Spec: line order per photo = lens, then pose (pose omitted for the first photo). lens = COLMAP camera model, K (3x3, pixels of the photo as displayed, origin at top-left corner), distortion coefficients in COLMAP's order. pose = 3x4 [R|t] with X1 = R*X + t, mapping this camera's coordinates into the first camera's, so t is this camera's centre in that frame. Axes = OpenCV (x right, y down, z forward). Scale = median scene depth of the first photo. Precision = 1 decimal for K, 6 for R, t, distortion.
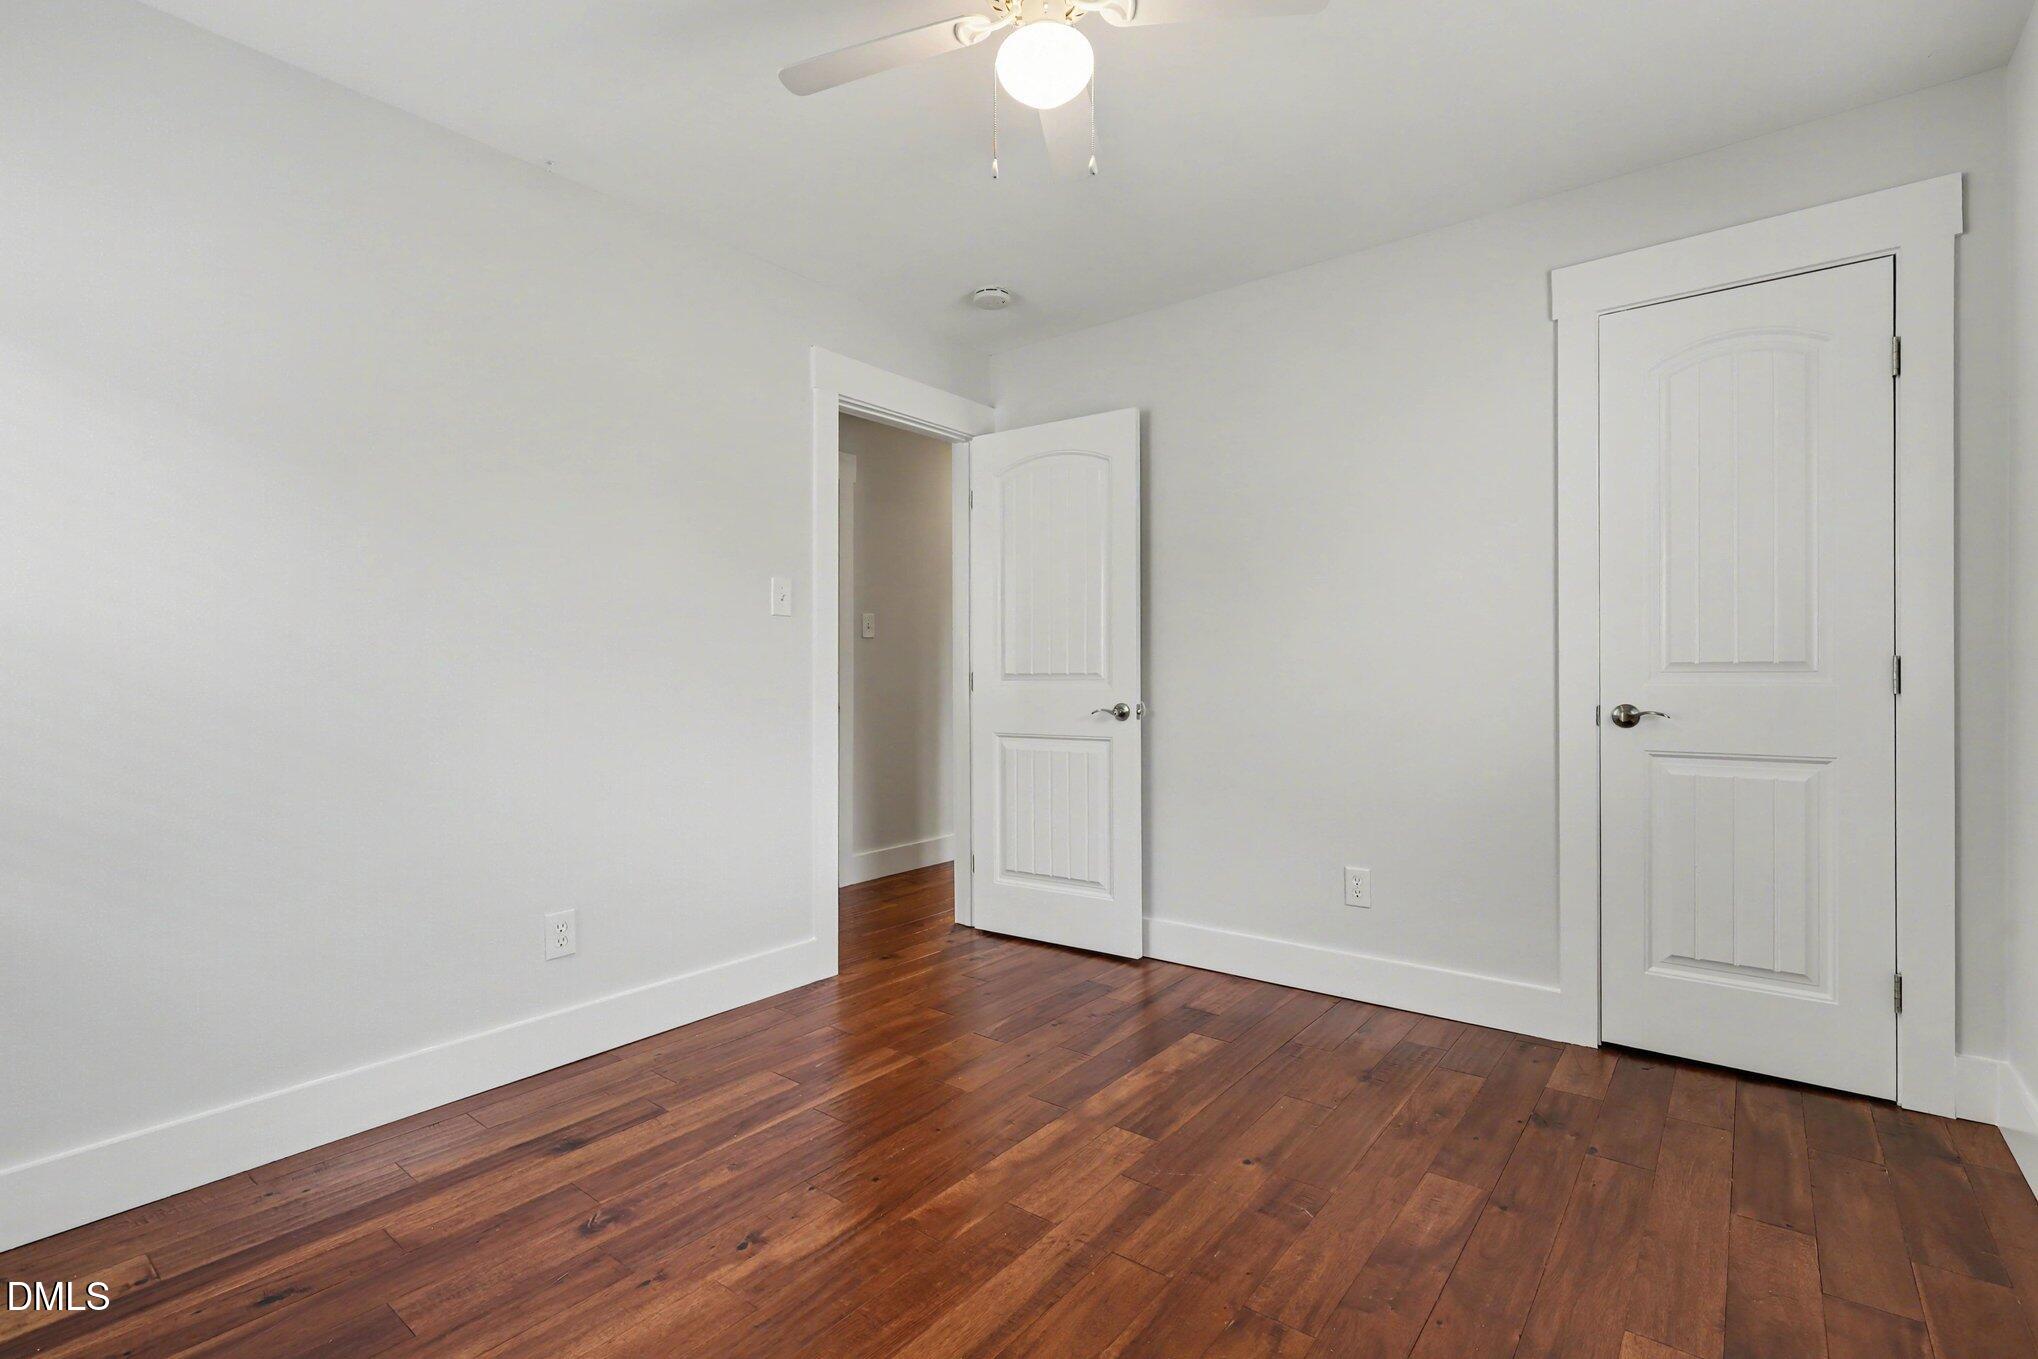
lens RADIAL K [[931.6, 0, 1024.5], [0, 931.6, 666.6], [0, 0, 1]] dist [-0.001540, -0.000254]
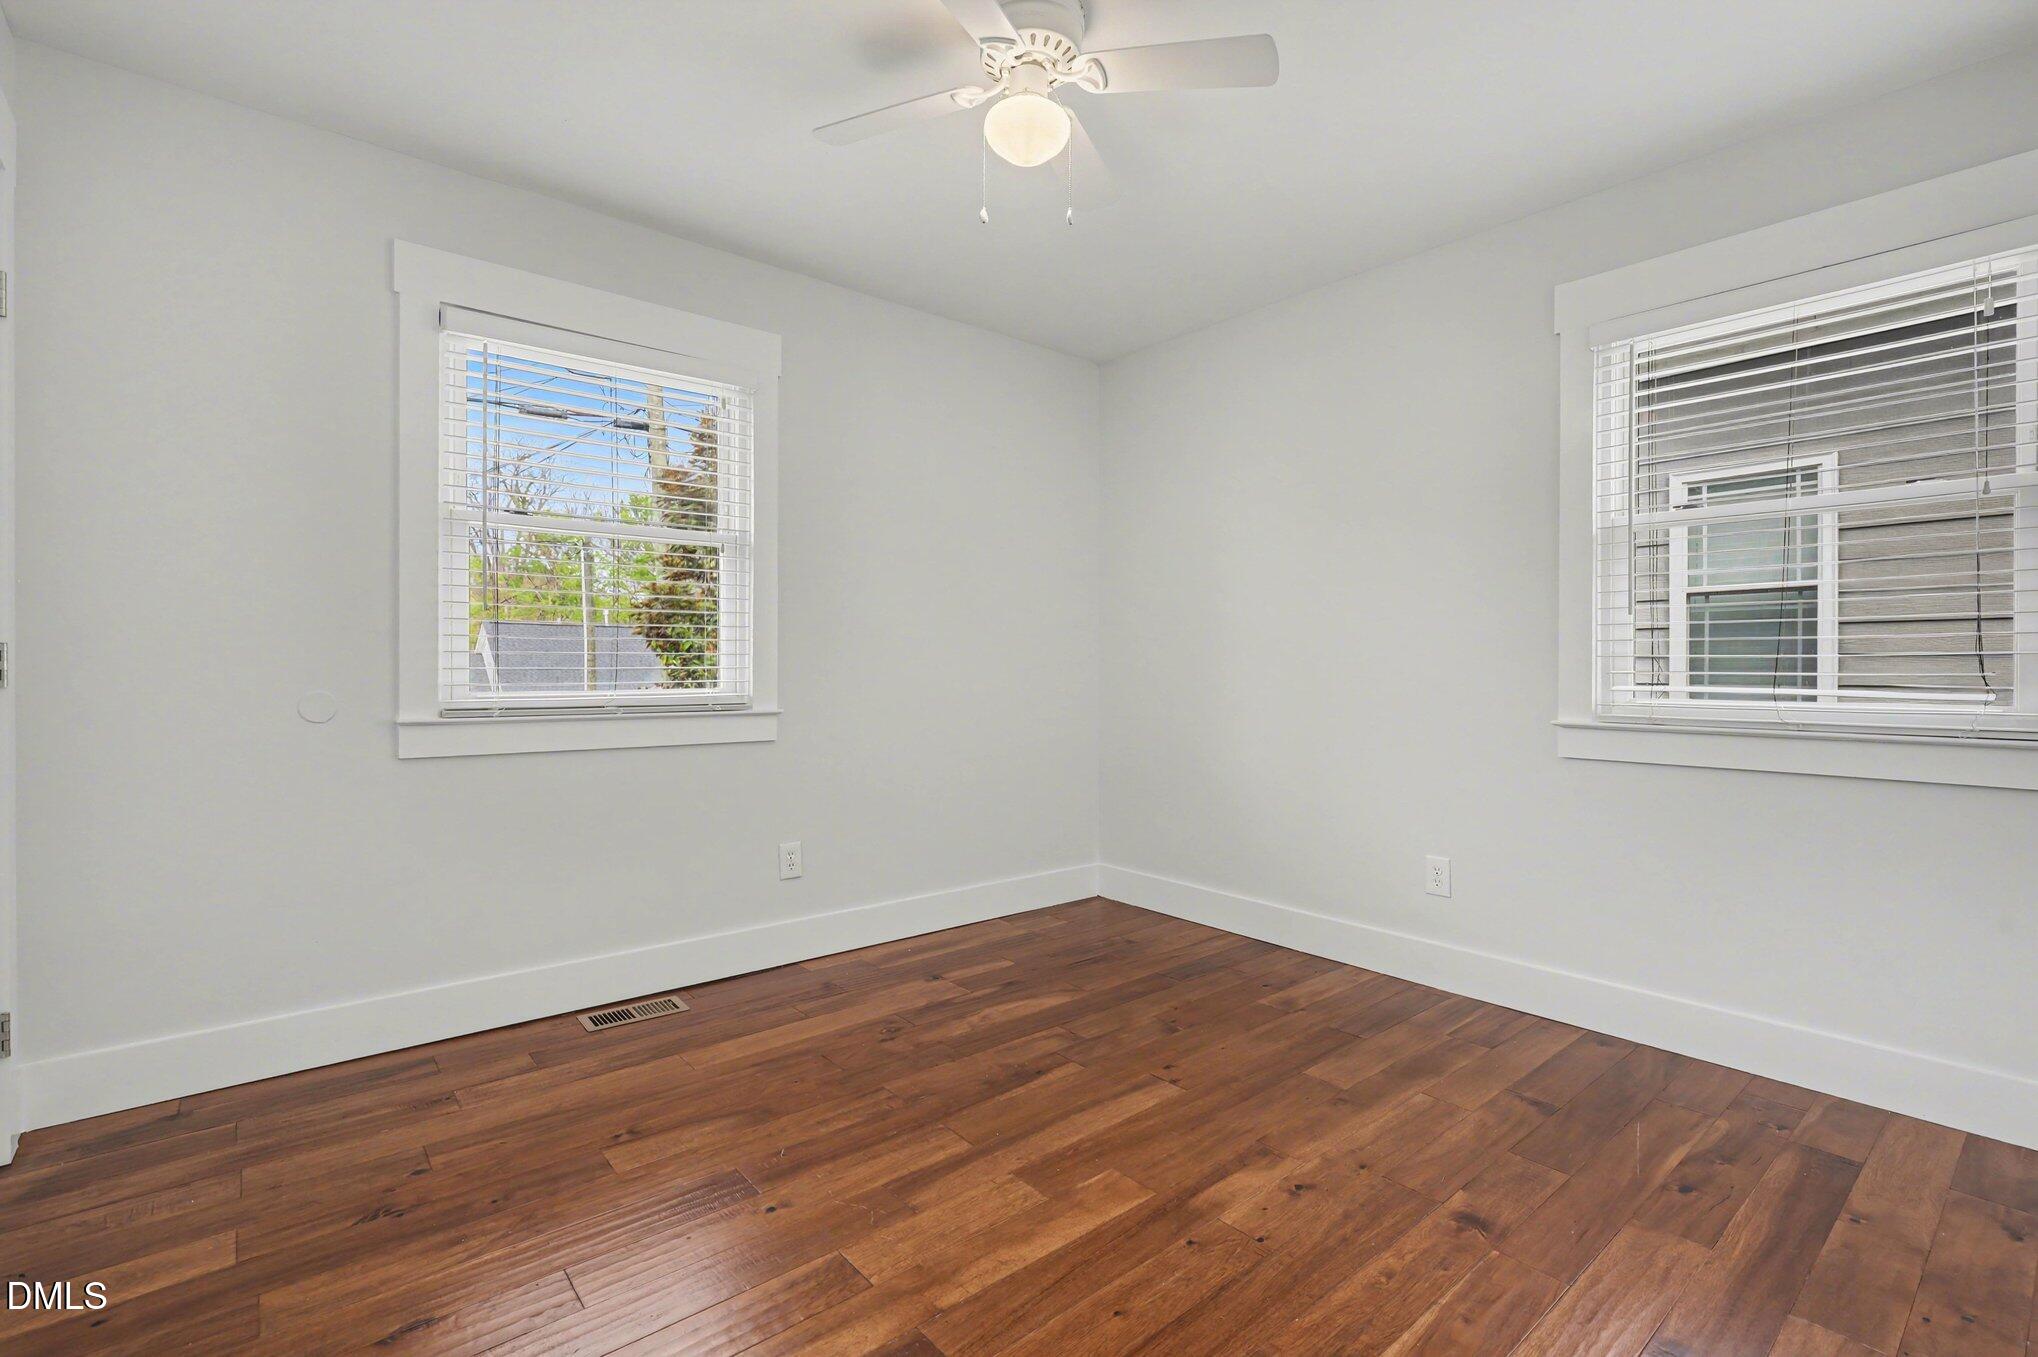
lens RADIAL K [[931.6, 0, 1024.5], [0, 931.6, 665.6], [0, 0, 1]] dist [-0.001540, -0.000254]
pose [[-0.981386, 0.005912, 0.191956, -0.189605], [0.005726, 0.999982, -0.001523, 0.018851], [-0.191962, -0.000395, -0.981402, 2.028947]]
